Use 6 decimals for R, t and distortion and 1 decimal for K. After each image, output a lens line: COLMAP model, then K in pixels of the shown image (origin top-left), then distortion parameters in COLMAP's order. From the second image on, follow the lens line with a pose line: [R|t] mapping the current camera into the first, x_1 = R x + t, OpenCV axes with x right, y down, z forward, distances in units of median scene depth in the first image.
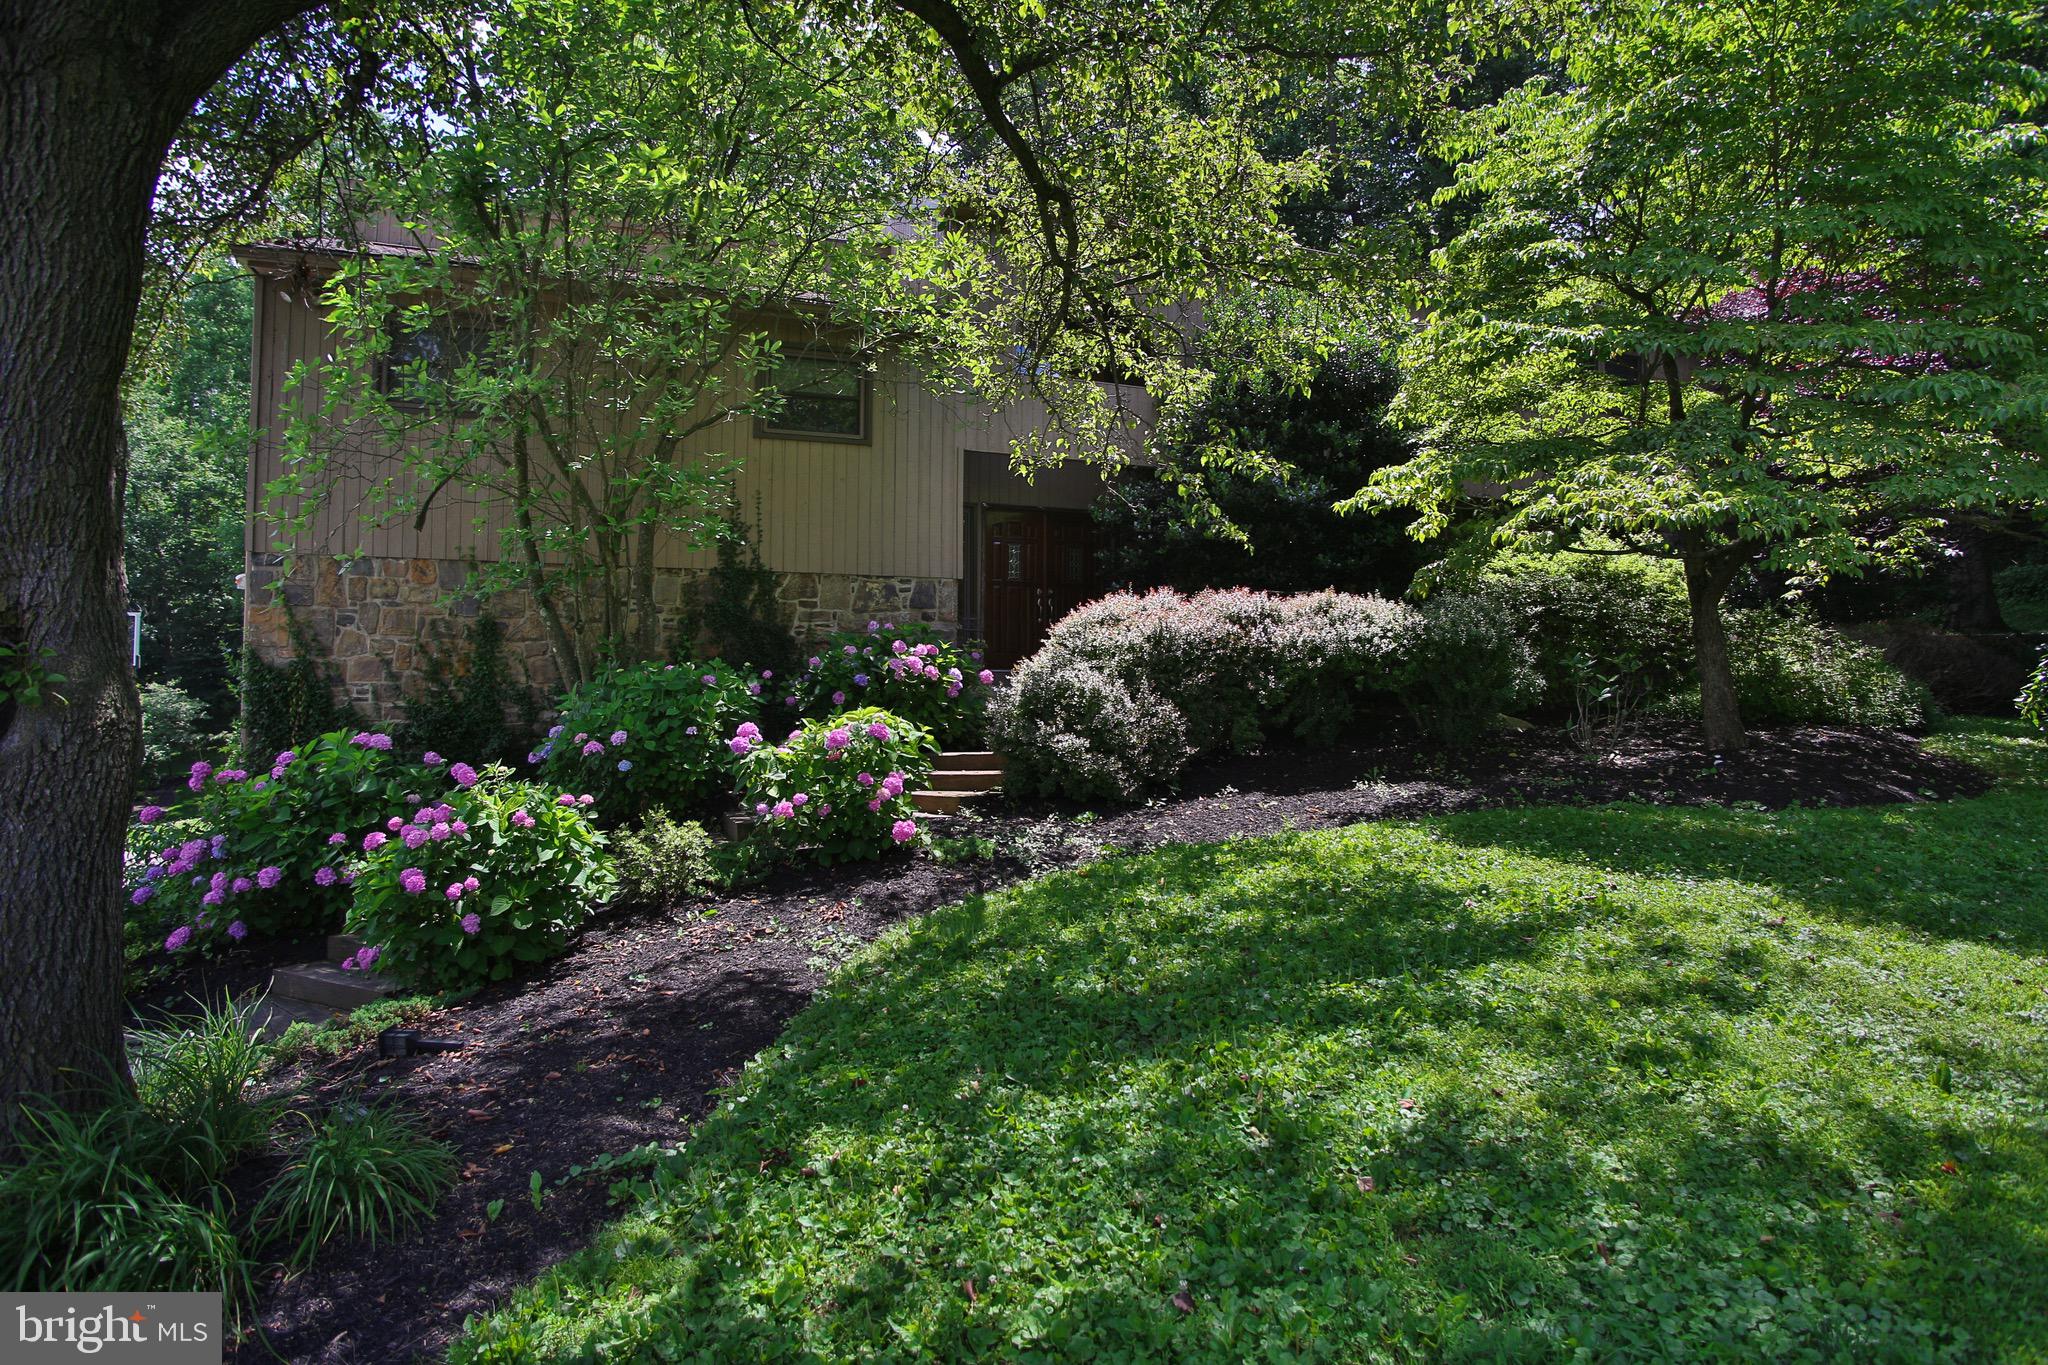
lens RADIAL K [[1157.0, 0, 1022.4], [0, 1157.0, 660.7], [0, 0, 1]] dist [-0.131265, 0.074672]
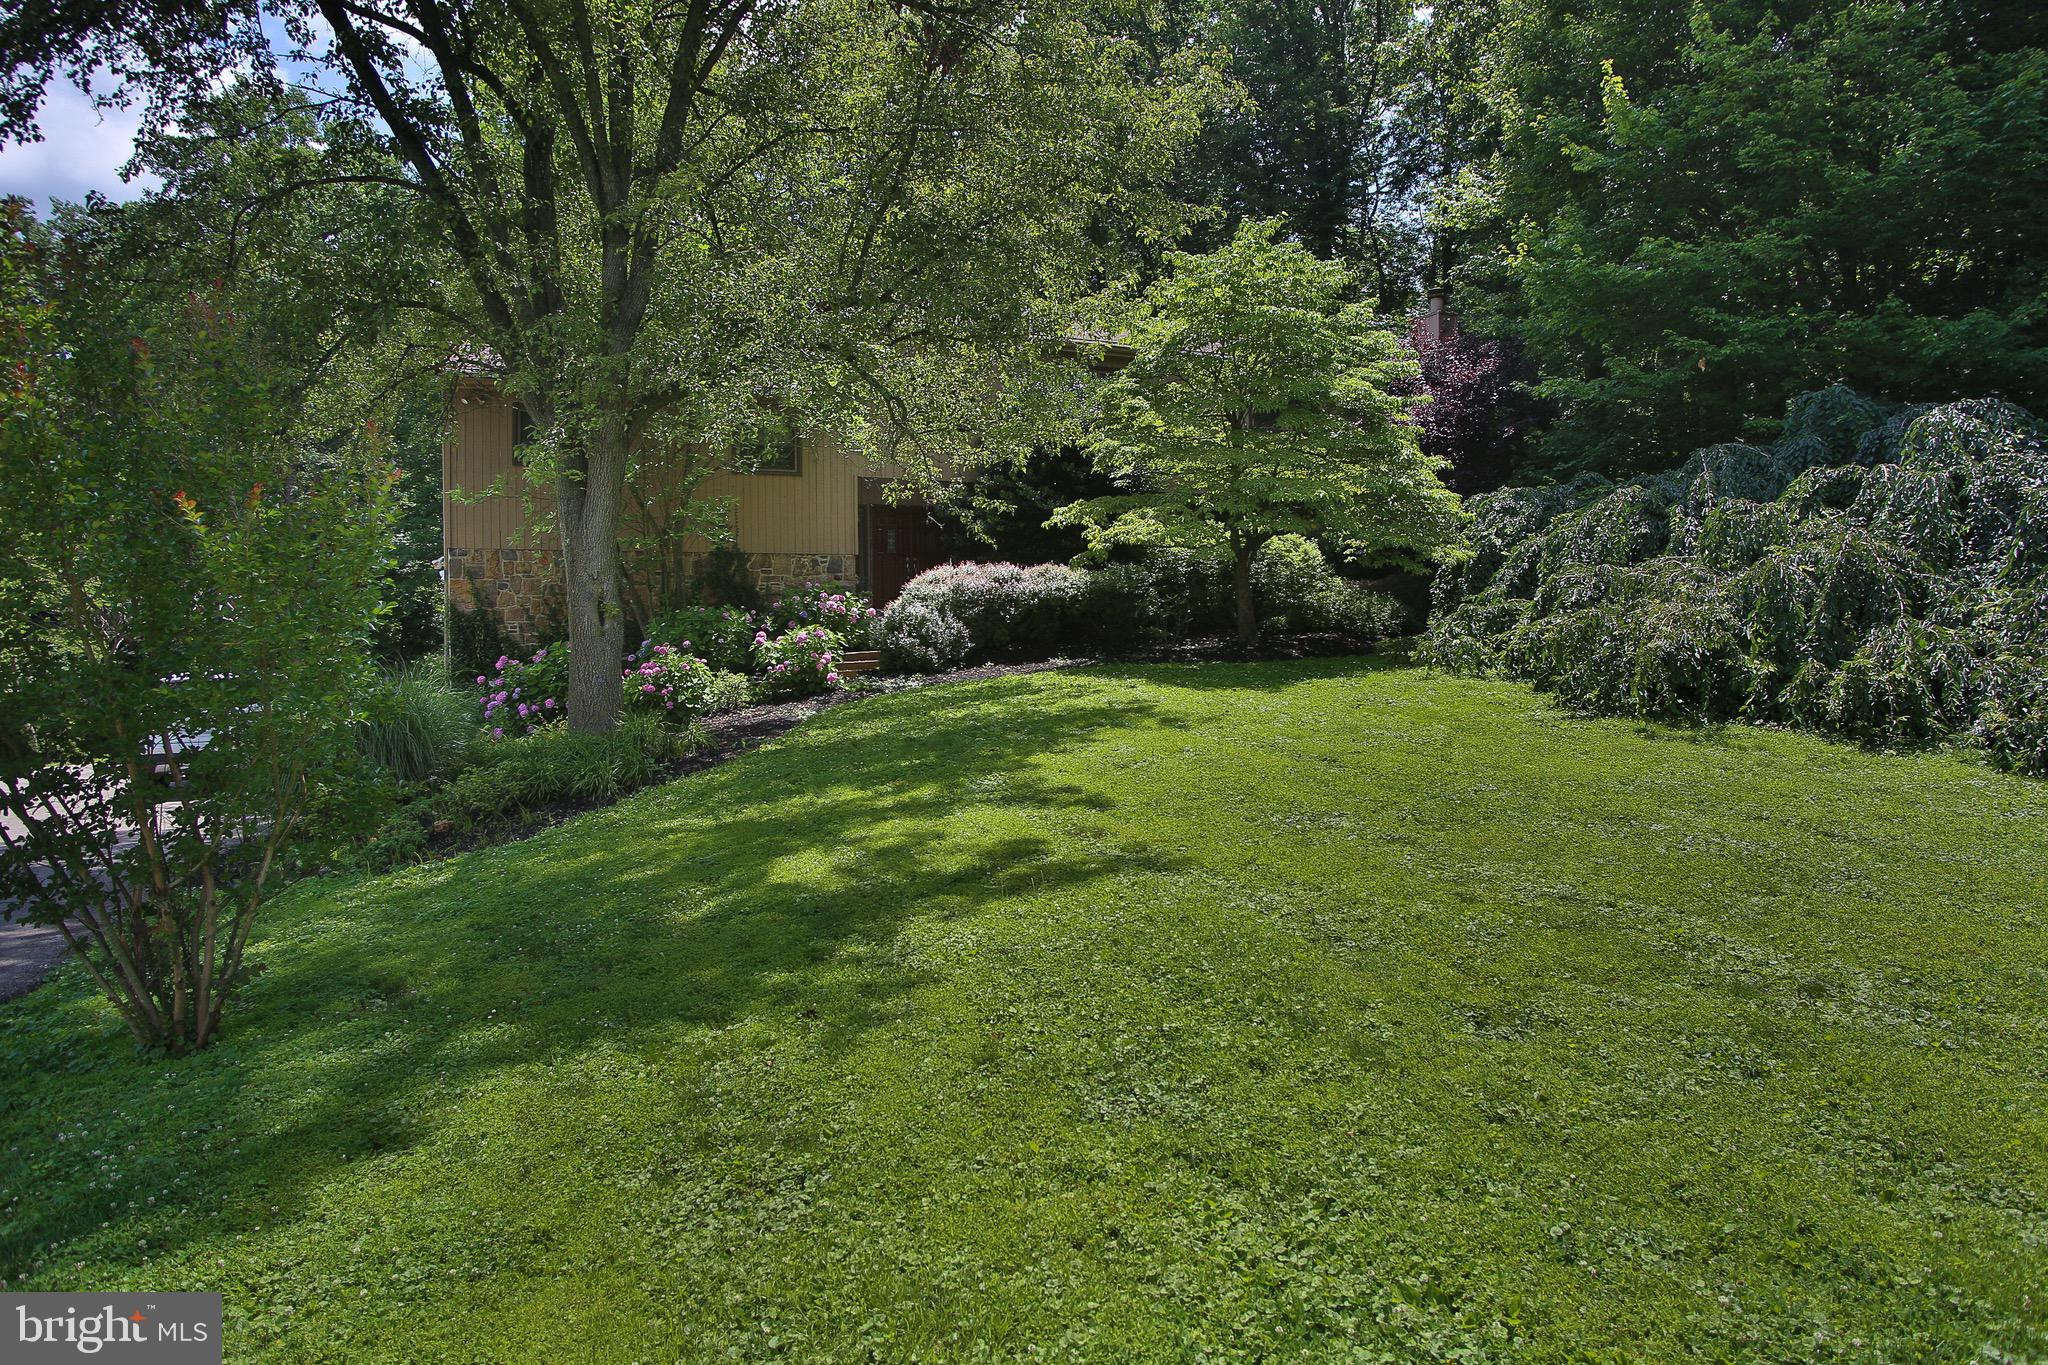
lens RADIAL K [[1157.0, 0, 1022.4], [0, 1157.0, 660.7], [0, 0, 1]] dist [-0.131265, 0.074672]
pose [[0.996518, -0.018186, 0.081376, 0.067135], [0.014272, 0.998725, 0.048424, 0.007110], [-0.082153, -0.047094, 0.995506, -0.996208]]
